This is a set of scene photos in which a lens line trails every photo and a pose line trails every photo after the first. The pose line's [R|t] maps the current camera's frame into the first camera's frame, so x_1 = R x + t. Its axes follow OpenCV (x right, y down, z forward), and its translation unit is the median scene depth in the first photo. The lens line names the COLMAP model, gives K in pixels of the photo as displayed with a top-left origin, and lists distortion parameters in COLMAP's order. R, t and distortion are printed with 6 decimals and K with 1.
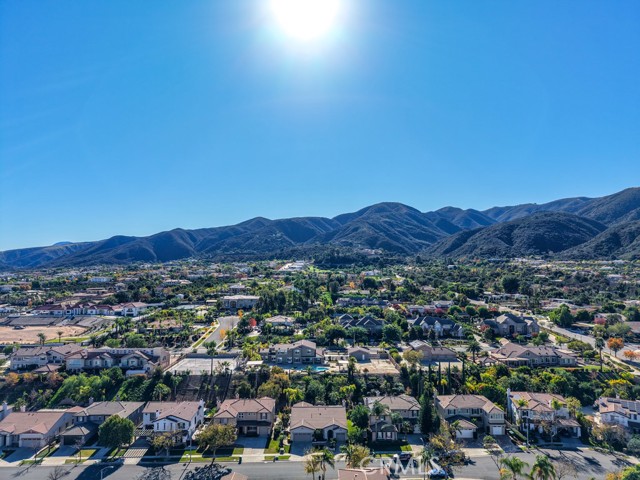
lens RADIAL K [[430.5, 0, 320.0], [0, 430.5, 240.0], [0, 0, 1]] dist [0.006254, -0.000536]
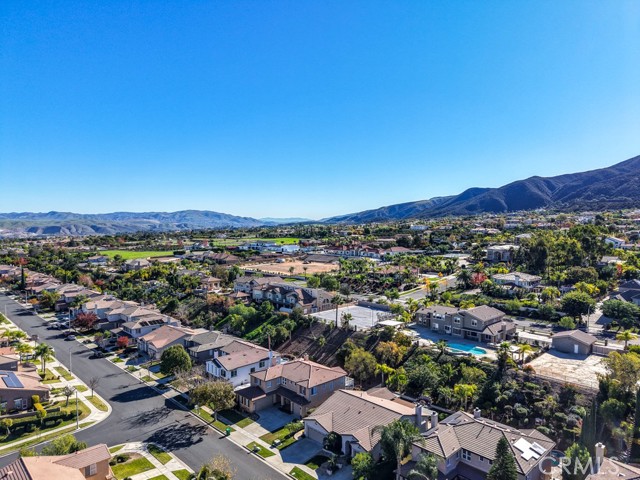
lens RADIAL K [[430.5, 0, 320.0], [0, 430.5, 240.0], [0, 0, 1]] dist [0.006254, -0.000536]
pose [[0.689436, 0.035709, -0.723466, 0.044956], [0.043552, 0.994934, 0.090611, 0.009065], [0.723036, -0.093979, 0.684388, 0.057767]]
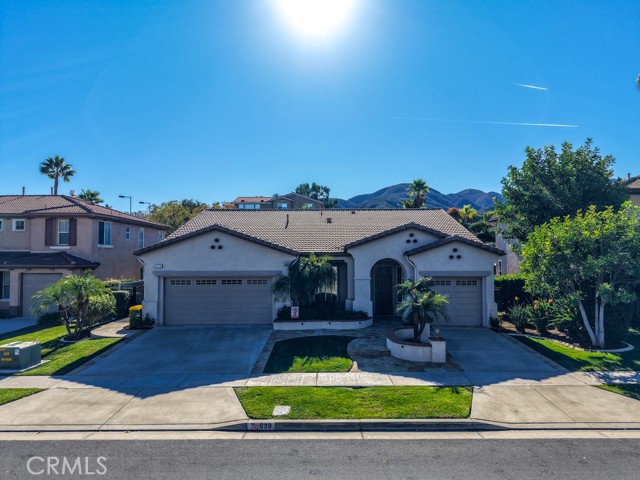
lens RADIAL K [[430.5, 0, 320.0], [0, 430.5, 240.0], [0, 0, 1]] dist [0.006254, -0.000536]
pose [[0.999369, 0.001011, -0.035505, 0.000386], [-0.000257, 0.999774, 0.021239, 0.043822], [0.035518, -0.021216, 0.999144, 0.085298]]
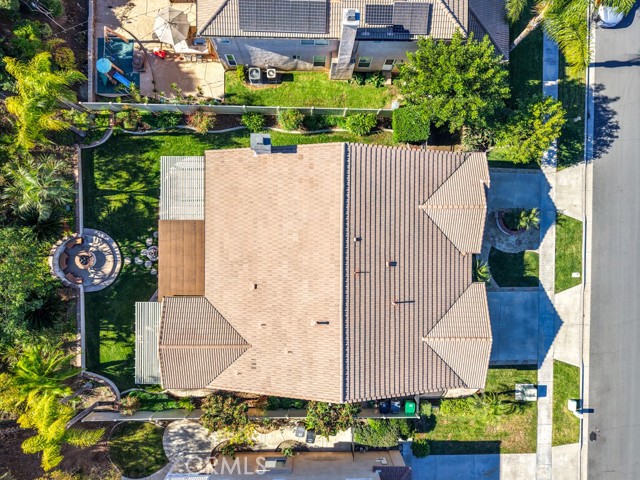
lens RADIAL K [[430.5, 0, 320.0], [0, 430.5, 240.0], [0, 0, 1]] dist [0.006254, -0.000536]
pose [[0.022399, -0.999746, 0.002599, 0.001181], [-0.077004, 0.000867, 0.997030, 0.020025], [-0.996779, -0.022533, -0.076965, 0.113057]]
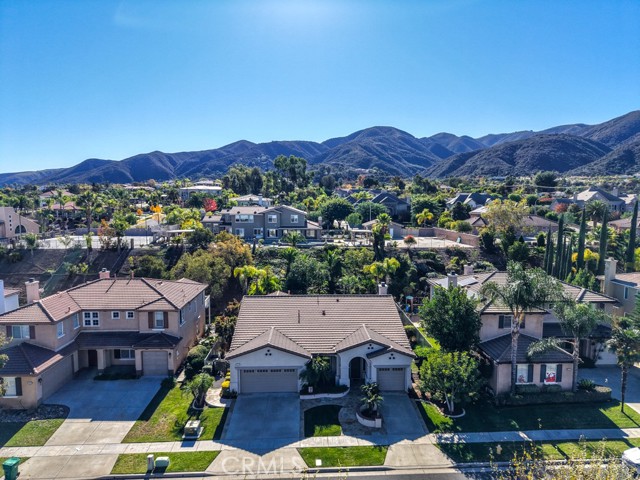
lens RADIAL K [[430.5, 0, 320.0], [0, 430.5, 240.0], [0, 0, 1]] dist [0.006254, -0.000536]
pose [[0.999623, 0.000282, 0.027452, -0.001266], [-0.004536, 0.987897, 0.155045, 0.031397], [-0.027076, -0.155111, 0.987526, 0.071919]]
